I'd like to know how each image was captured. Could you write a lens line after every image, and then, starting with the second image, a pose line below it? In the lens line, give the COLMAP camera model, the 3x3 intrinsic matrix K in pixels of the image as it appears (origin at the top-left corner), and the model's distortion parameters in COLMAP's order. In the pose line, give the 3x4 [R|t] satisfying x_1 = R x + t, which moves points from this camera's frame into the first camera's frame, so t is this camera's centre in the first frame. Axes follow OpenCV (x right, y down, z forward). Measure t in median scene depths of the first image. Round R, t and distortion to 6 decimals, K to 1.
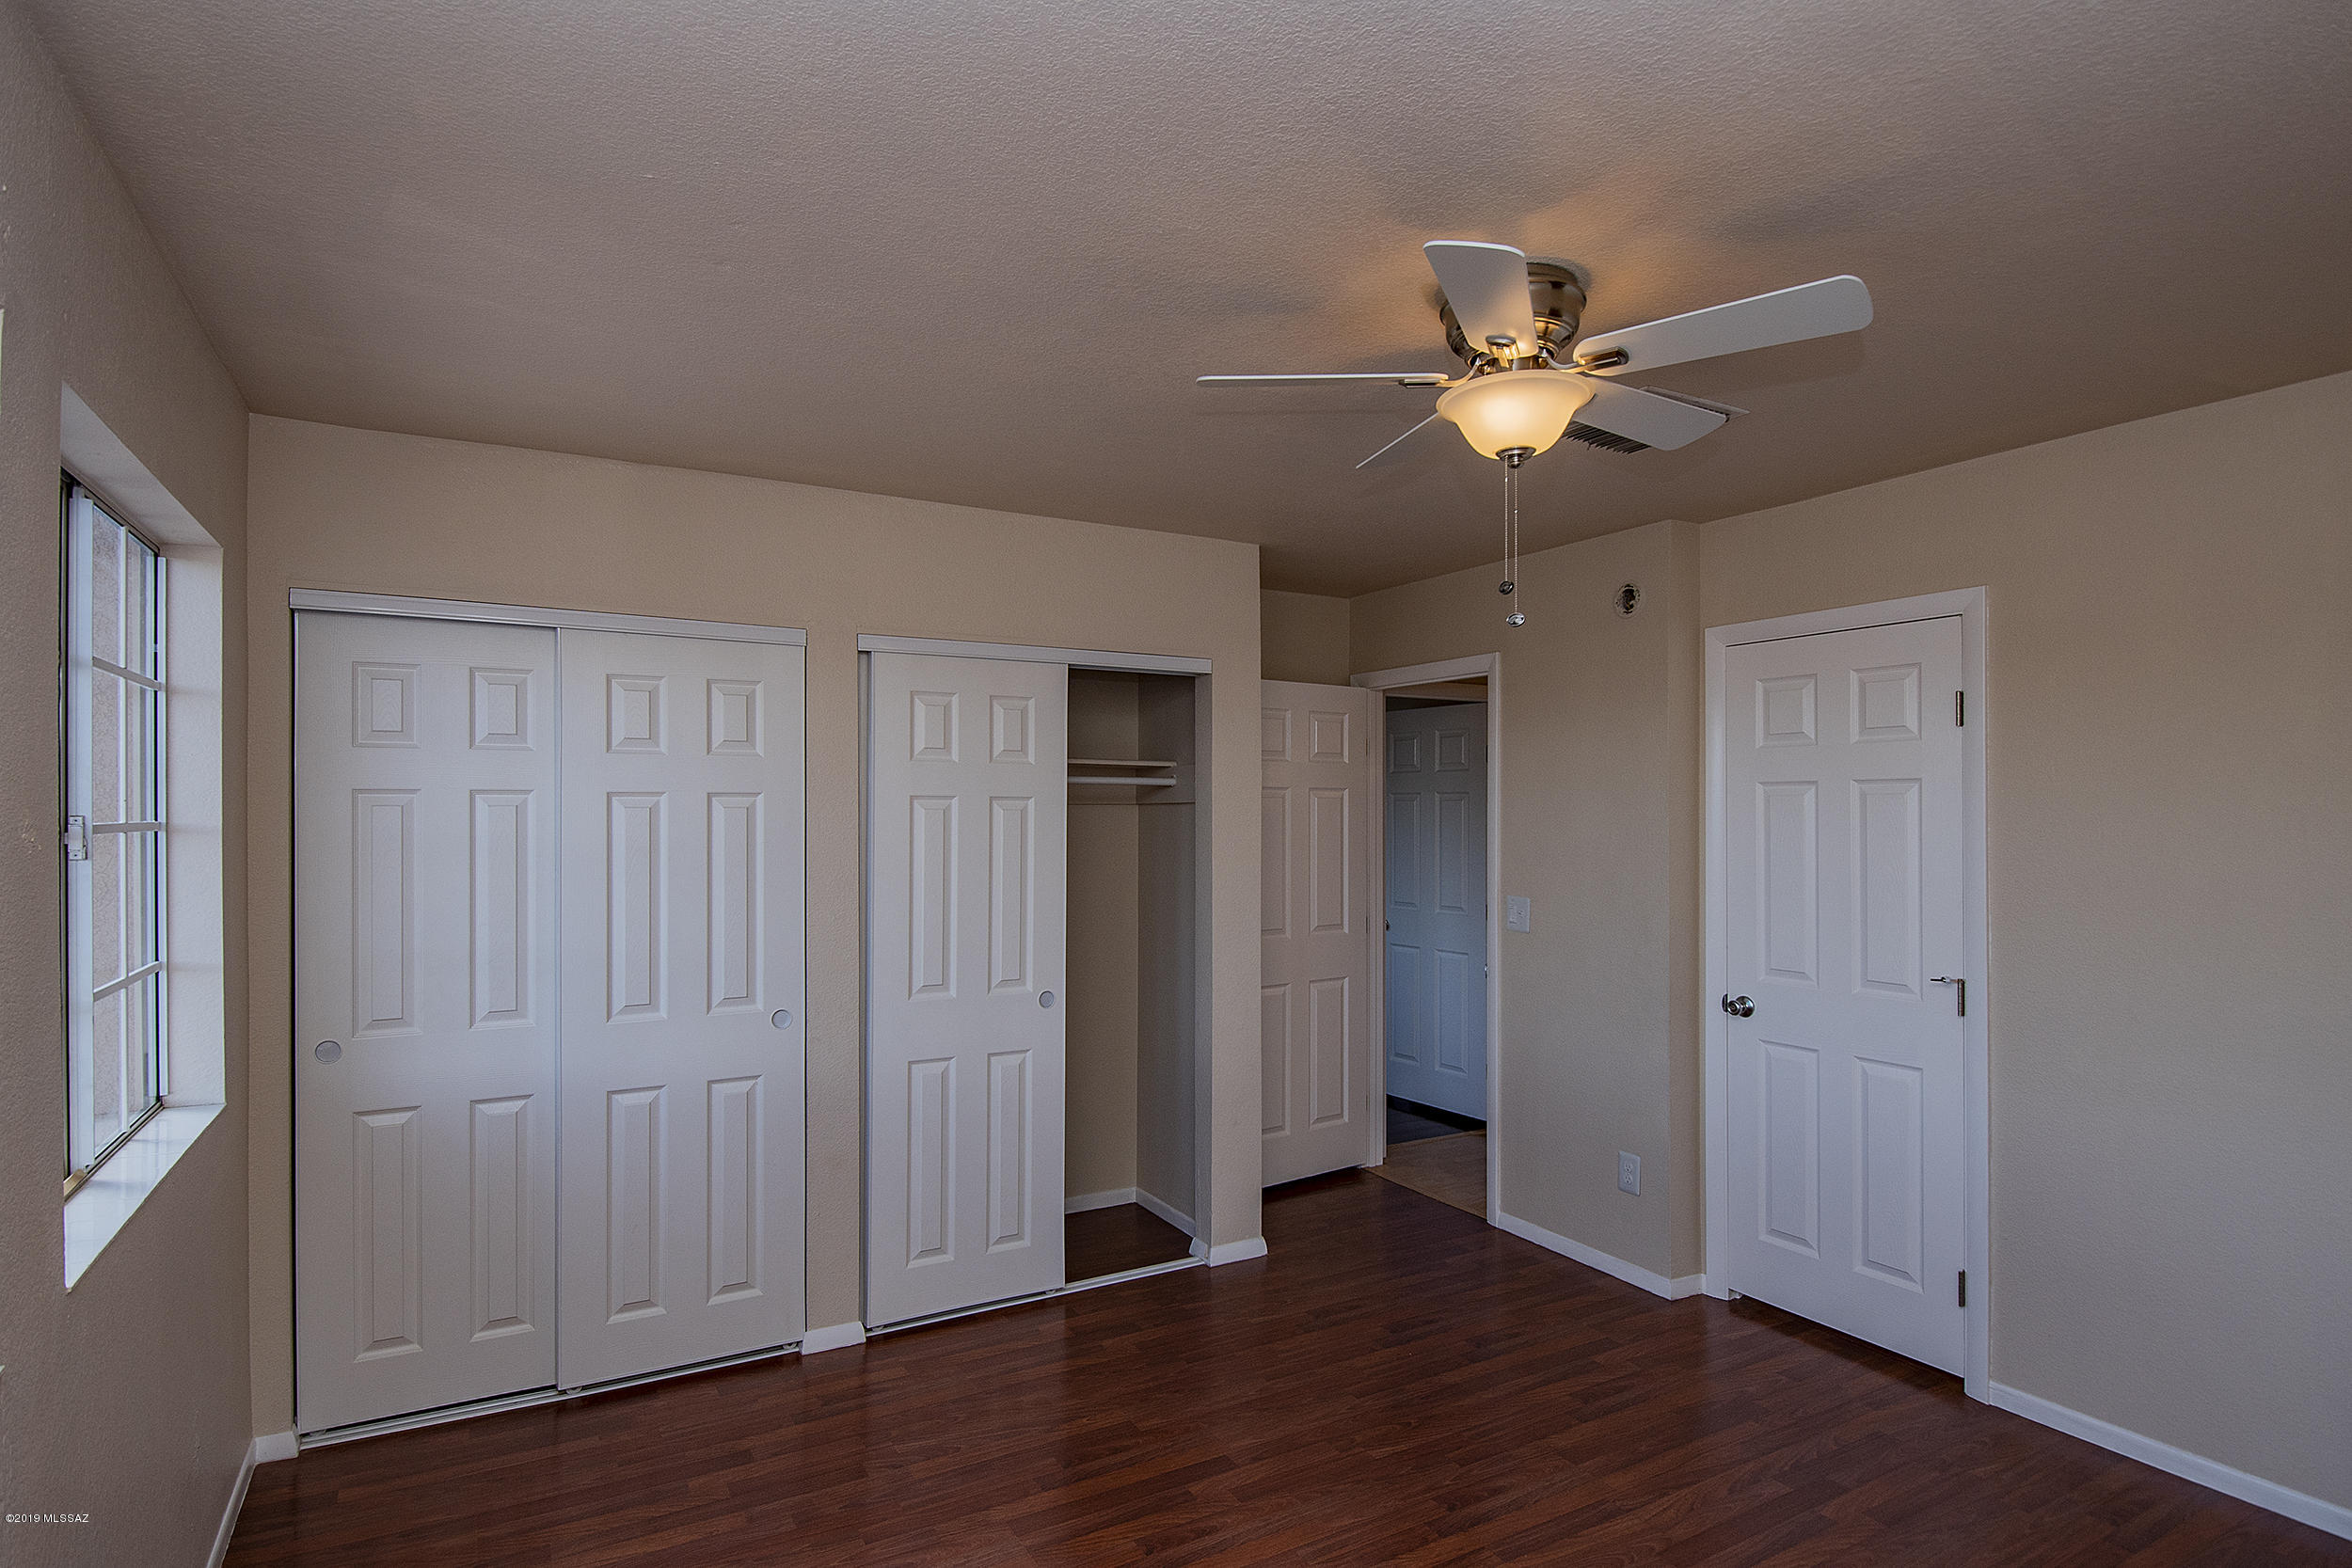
lens RADIAL K [[1213.5, 0, 1176.9], [0, 1213.5, 809.2], [0, 0, 1]] dist [0.007582, -0.007602]
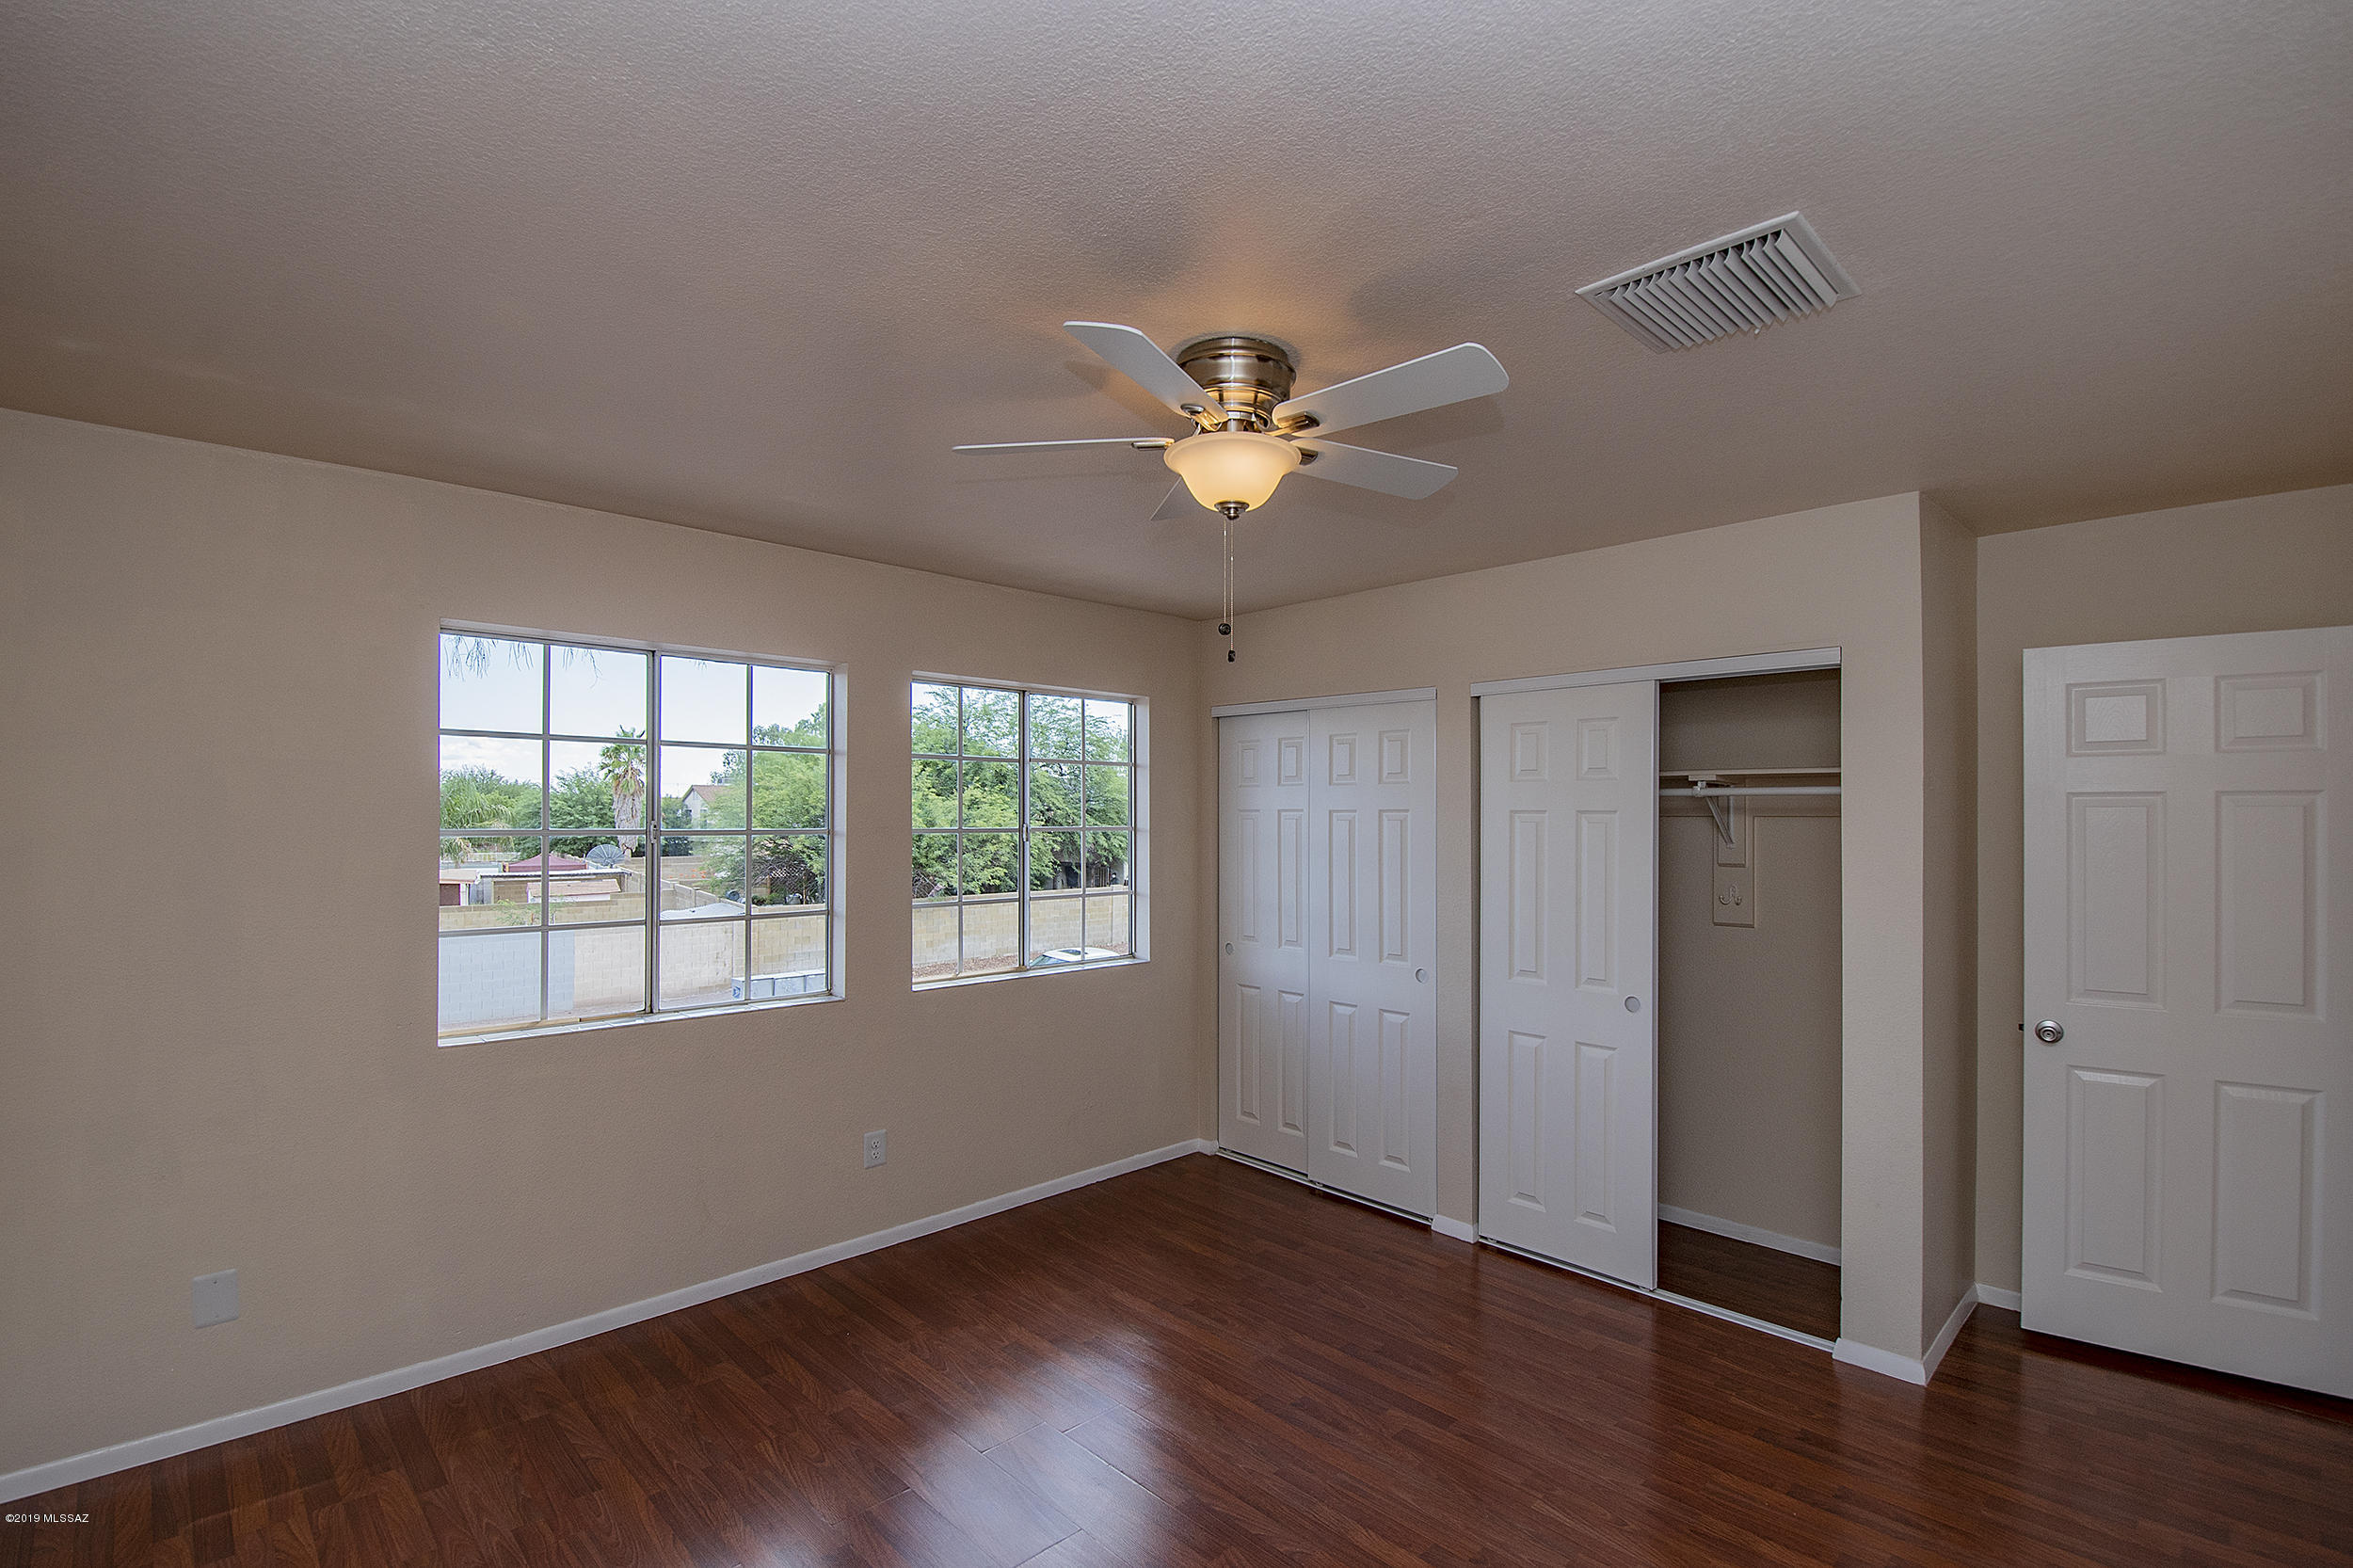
lens RADIAL K [[1066.0, 0, 1174.9], [0, 1066.0, 792.9], [0, 0, 1]] dist [-0.022317, 0.000035]
pose [[0.236623, -0.019987, -0.971396, 0.737126], [0.005873, 0.999800, -0.019141, -0.010237], [0.971584, -0.001176, 0.236693, 0.431206]]
